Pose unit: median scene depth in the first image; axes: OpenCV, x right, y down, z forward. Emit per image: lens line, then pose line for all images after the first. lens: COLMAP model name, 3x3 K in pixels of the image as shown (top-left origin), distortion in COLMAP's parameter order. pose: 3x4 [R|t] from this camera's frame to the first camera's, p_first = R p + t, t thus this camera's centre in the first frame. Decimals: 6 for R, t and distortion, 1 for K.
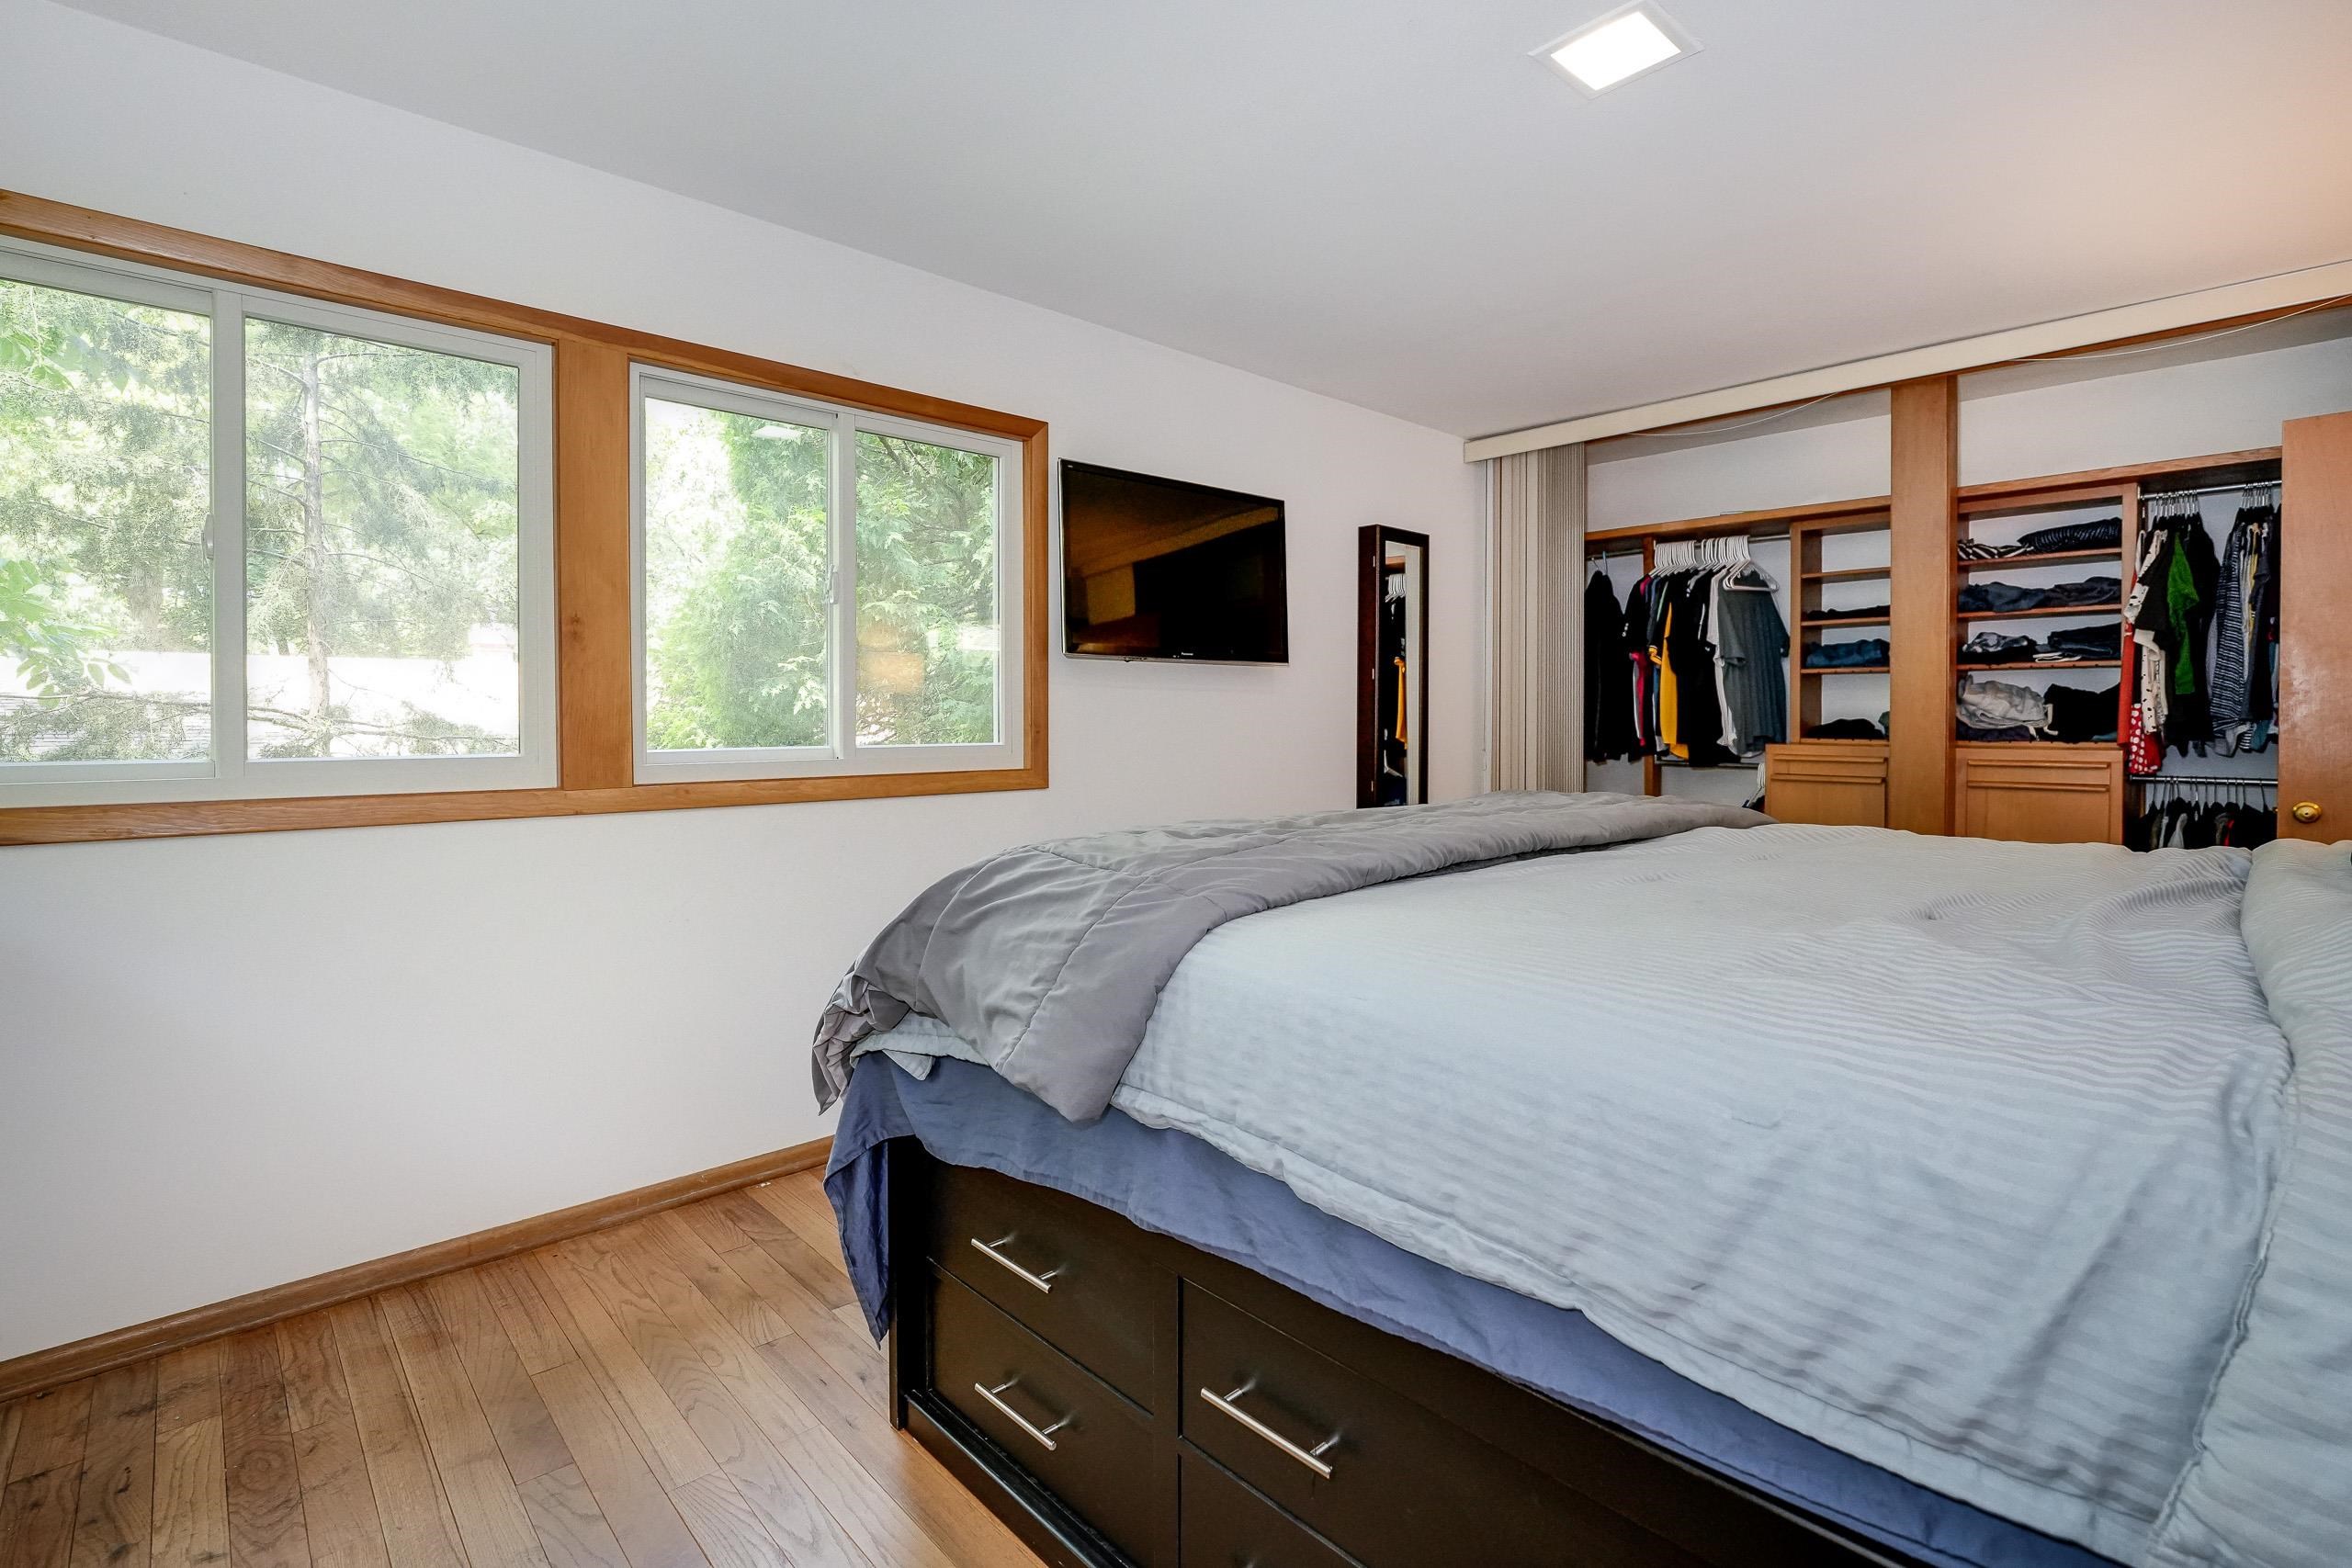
lens RADIAL K [[1075.8, 0, 1162.6], [0, 1075.8, 719.1], [0, 0, 1]] dist [-0.000897, 0.000157]
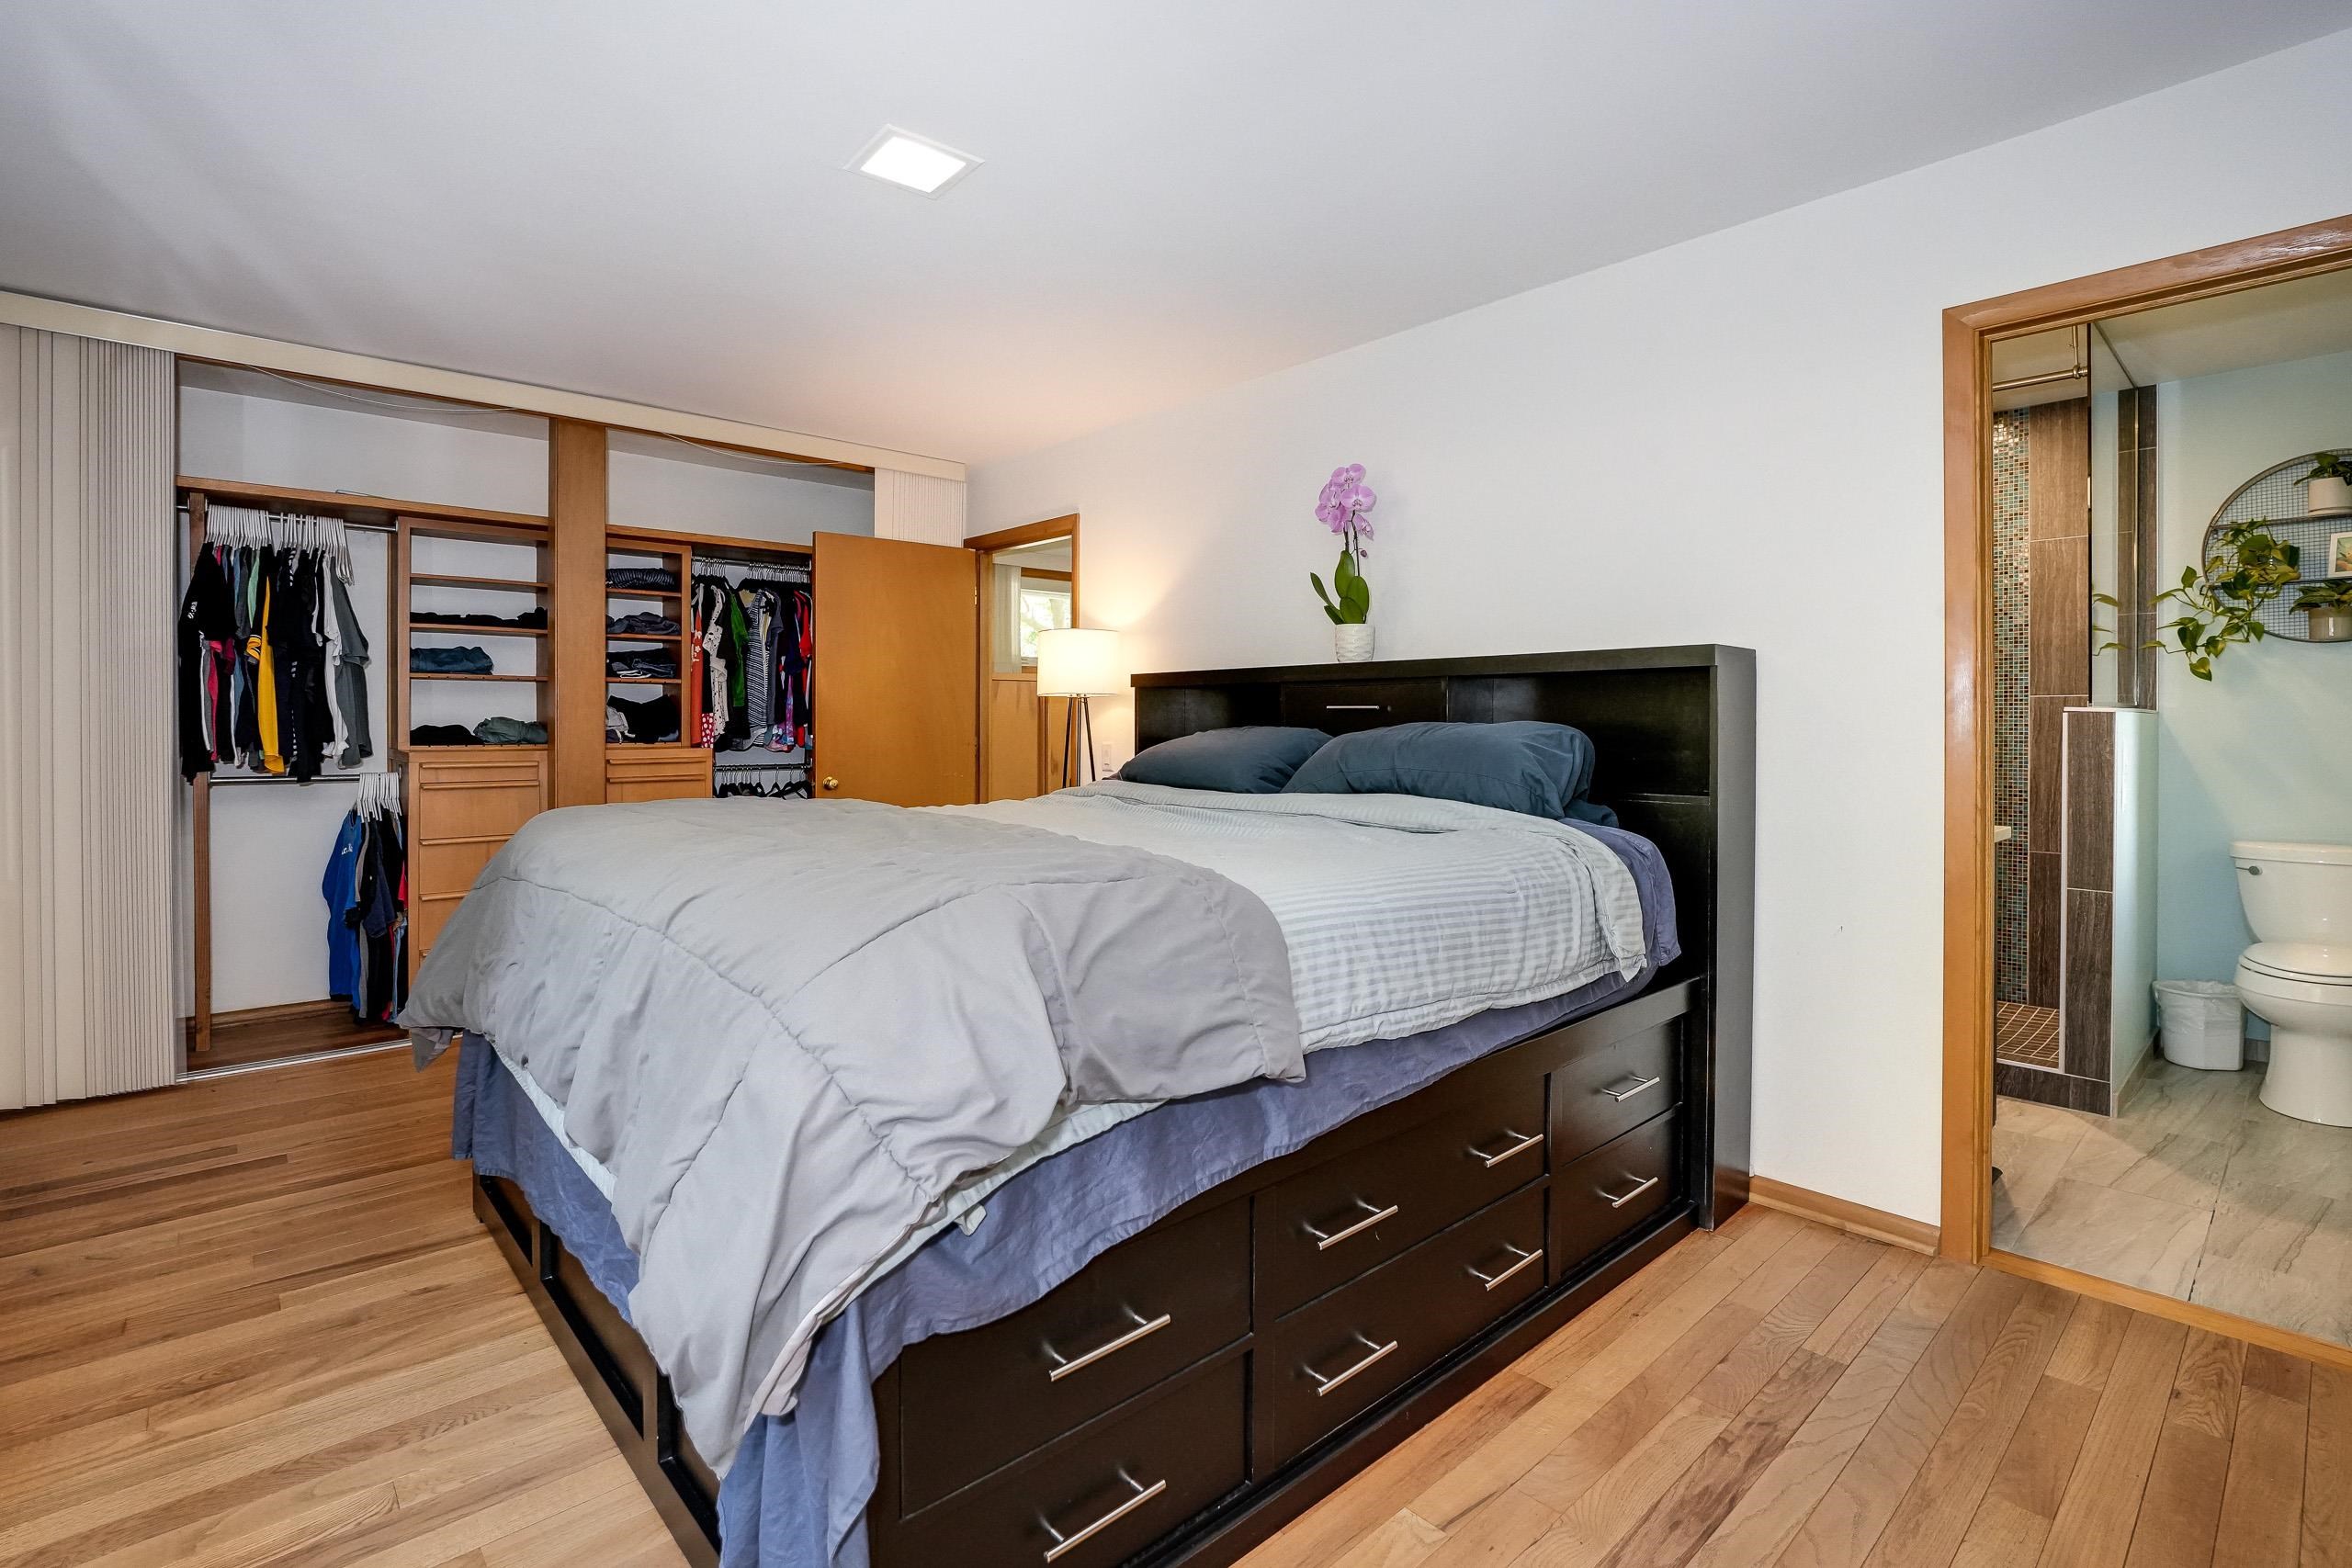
lens RADIAL K [[1075.8, 0, 1162.6], [0, 1075.8, 719.1], [0, 0, 1]] dist [-0.000897, 0.000157]
pose [[0.033030, 0.000376, 0.999454, -0.391525], [0.005215, 0.999986, -0.000549, -0.002052], [-0.999441, 0.005230, 0.033028, 0.355532]]
